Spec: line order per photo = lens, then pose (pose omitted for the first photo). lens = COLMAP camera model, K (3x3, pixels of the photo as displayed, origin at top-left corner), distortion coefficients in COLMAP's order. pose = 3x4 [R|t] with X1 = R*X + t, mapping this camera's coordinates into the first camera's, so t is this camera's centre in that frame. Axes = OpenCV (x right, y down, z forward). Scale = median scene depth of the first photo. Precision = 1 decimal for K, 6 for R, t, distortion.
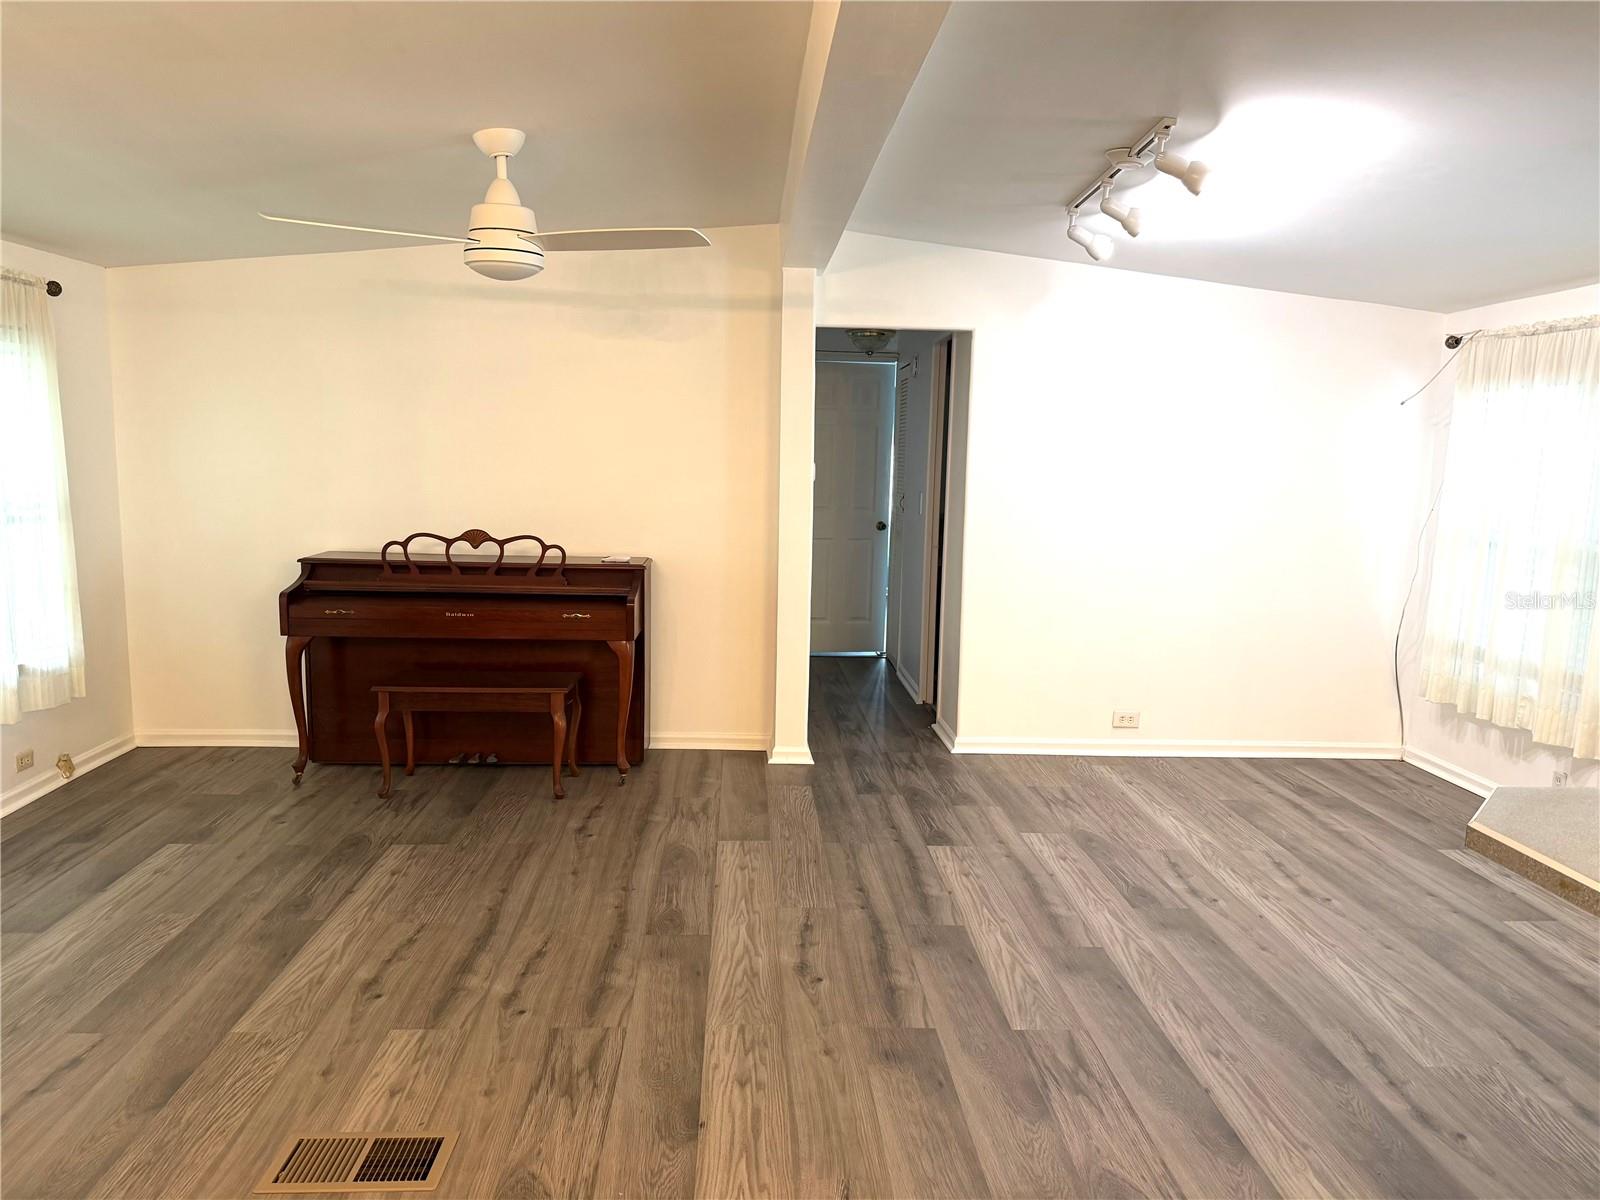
lens RADIAL K [[1133.7, 0, 792.0], [0, 1133.7, 607.2], [0, 0, 1]] dist [0.061296, -0.071780]
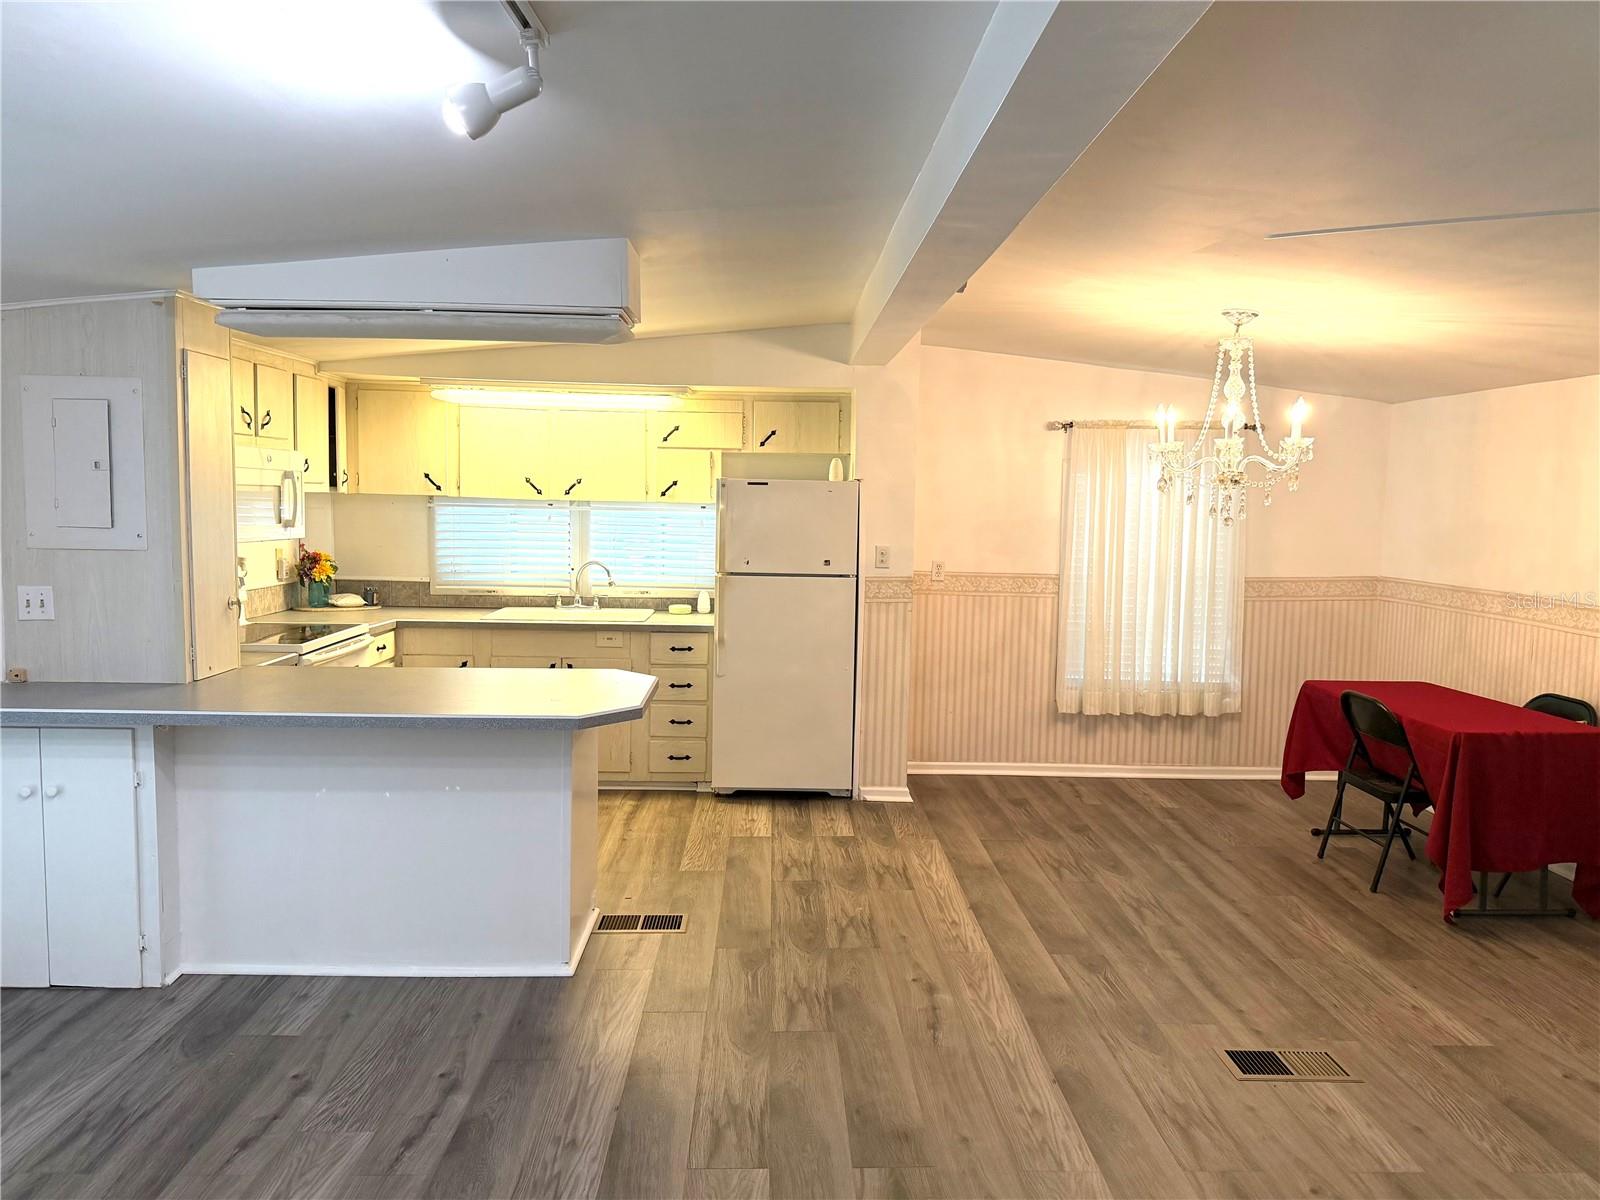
lens RADIAL K [[1133.7, 0, 814.7], [0, 1133.7, 603.6], [0, 0, 1]] dist [0.061296, -0.071780]
pose [[-0.999153, -0.040978, 0.003717, 0.183008], [-0.039063, 0.973064, 0.227201, -0.303393], [-0.012928, 0.226864, -0.973841, 1.916568]]
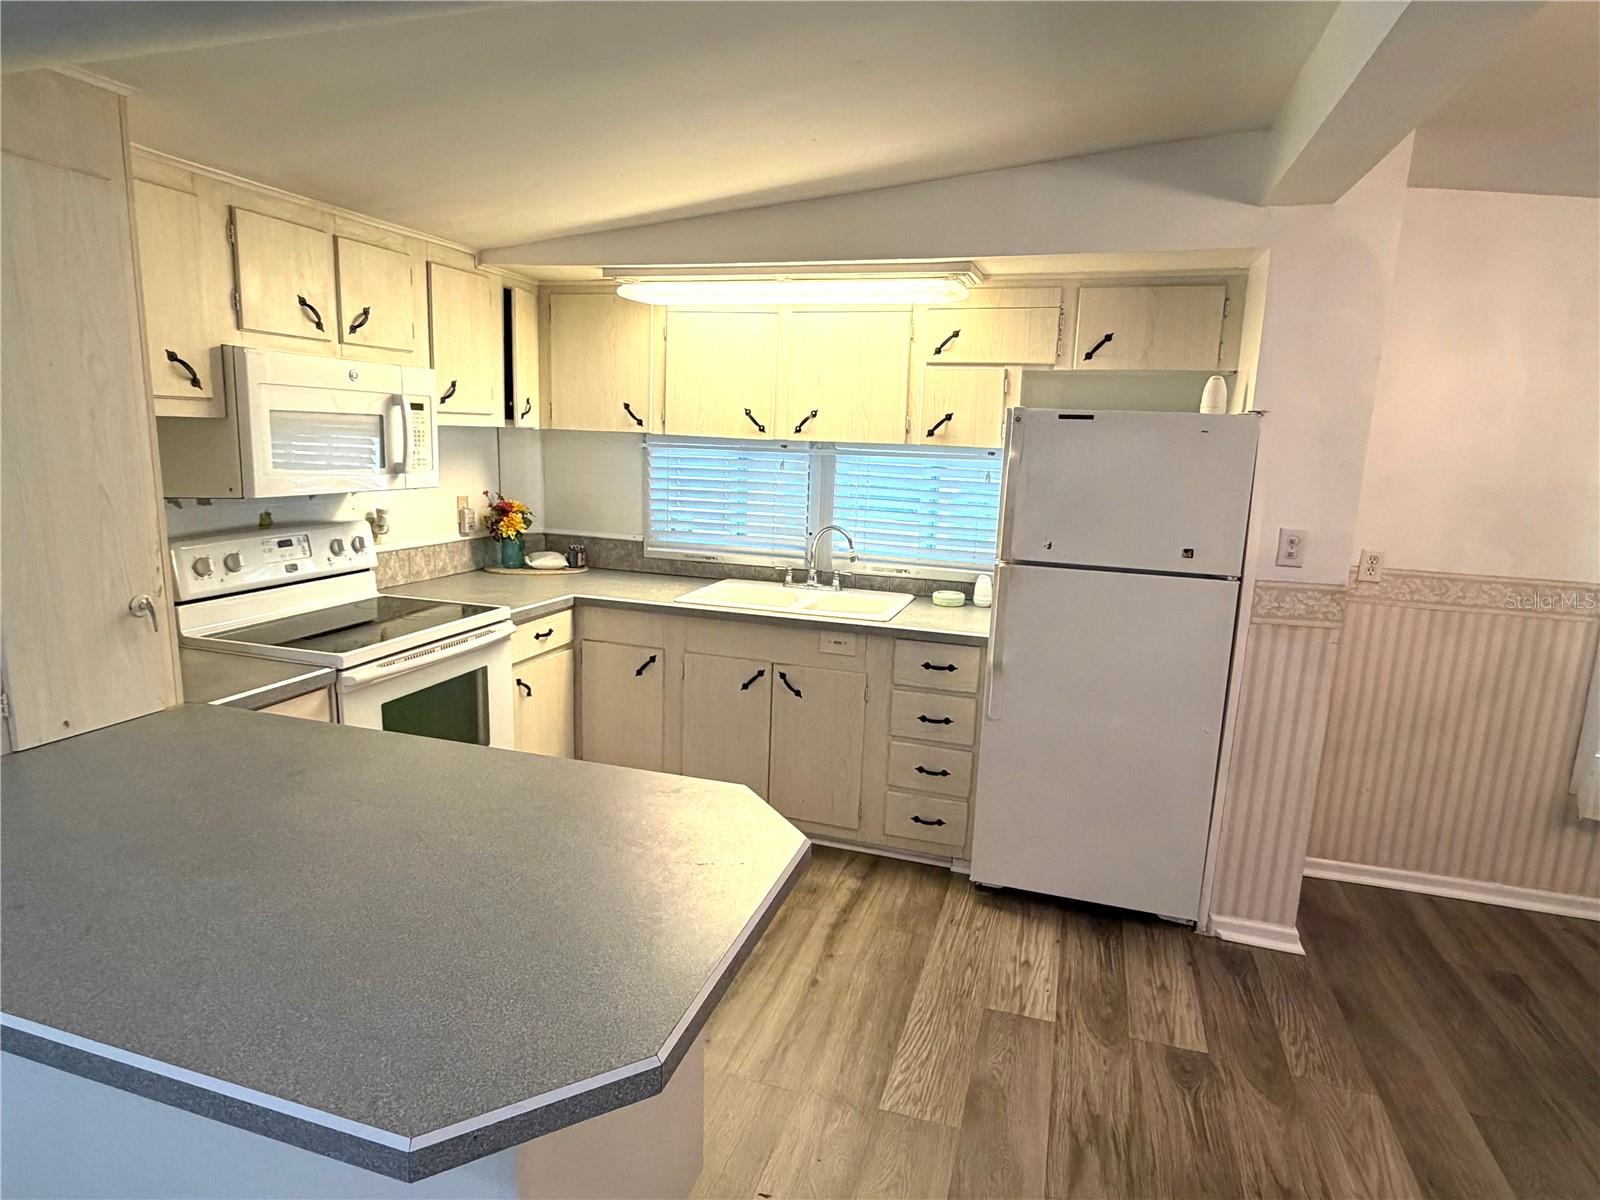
lens RADIAL K [[915.2, 0, 794.1], [0, 915.2, 607.9], [0, 0, 1]] dist [-0.000141, -0.000164]
pose [[-0.937088, -0.116332, 0.329138, 0.239423], [-0.005460, 0.947610, 0.319382, -0.160874], [-0.349049, 0.297492, -0.888630, 0.902378]]
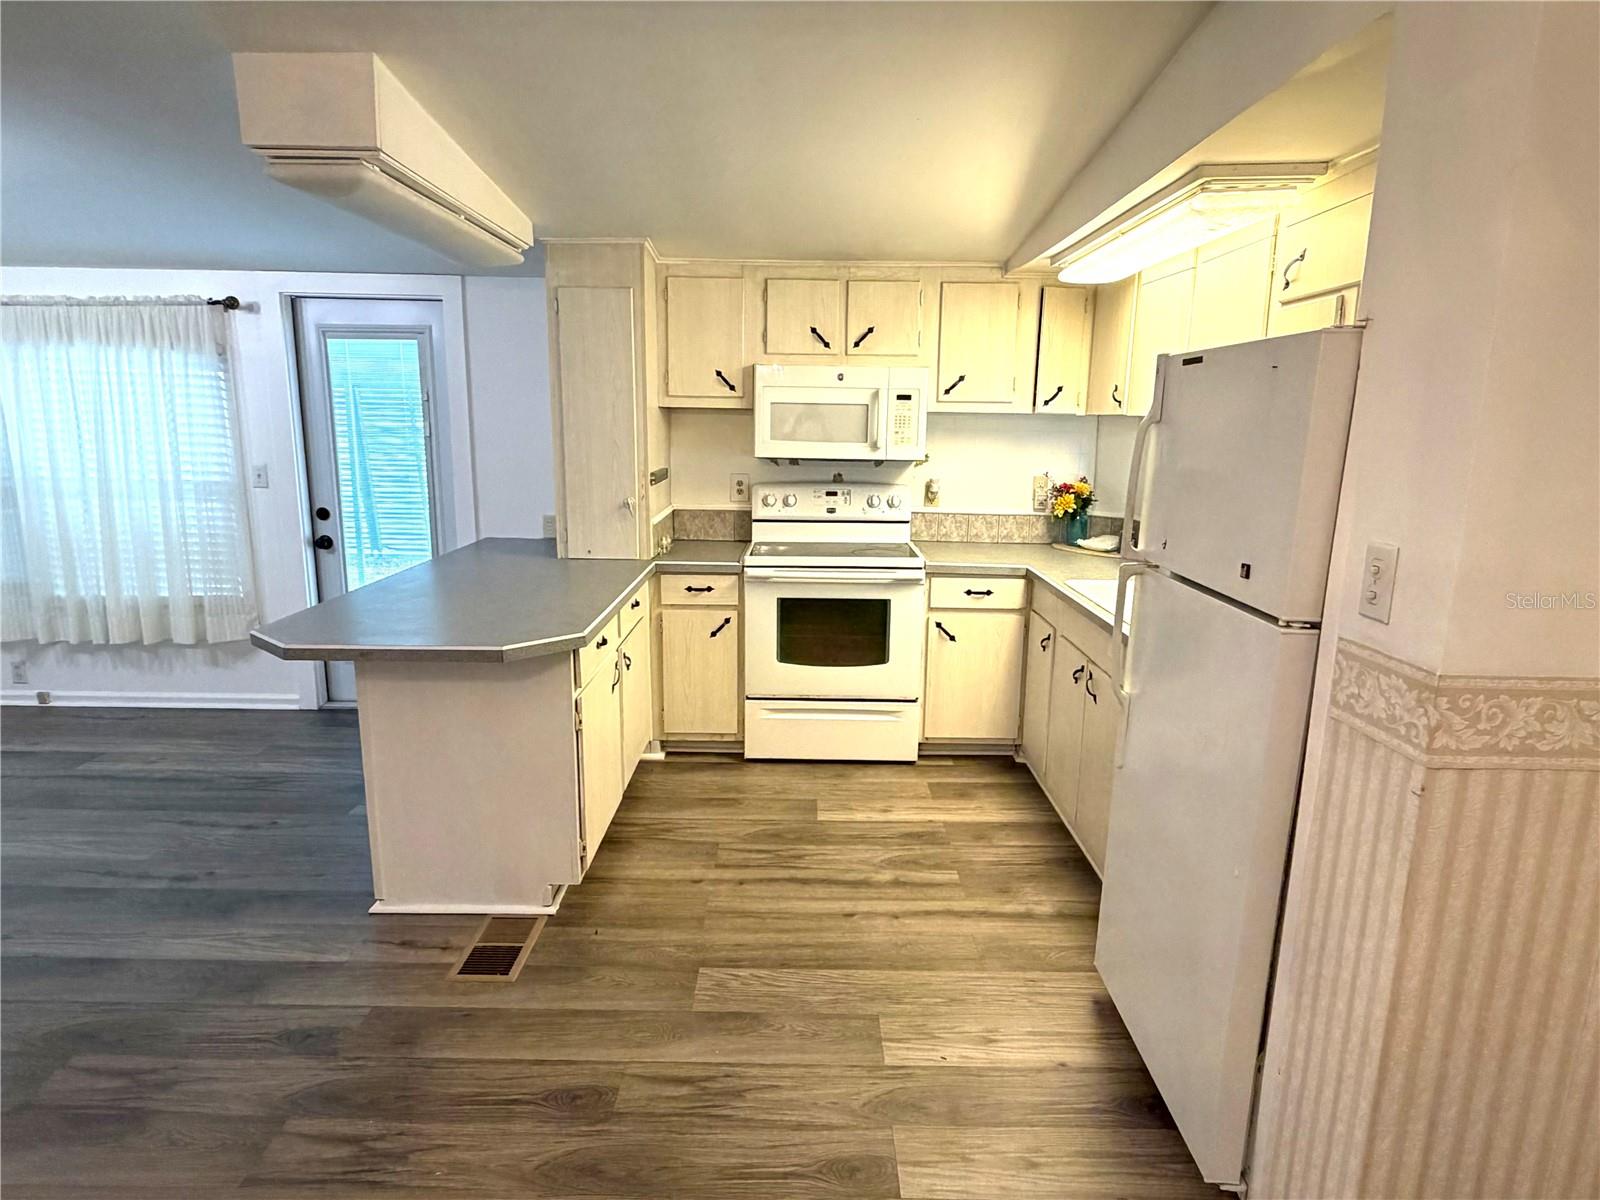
lens RADIAL K [[915.2, 0, 800.8], [0, 915.2, 610.6], [0, 0, 1]] dist [-0.000141, -0.000164]
pose [[0.048470, -0.224552, 0.973256, -0.449929], [0.124296, 0.968183, 0.217191, -0.041725], [-0.991061, 0.110445, 0.074839, 0.083004]]
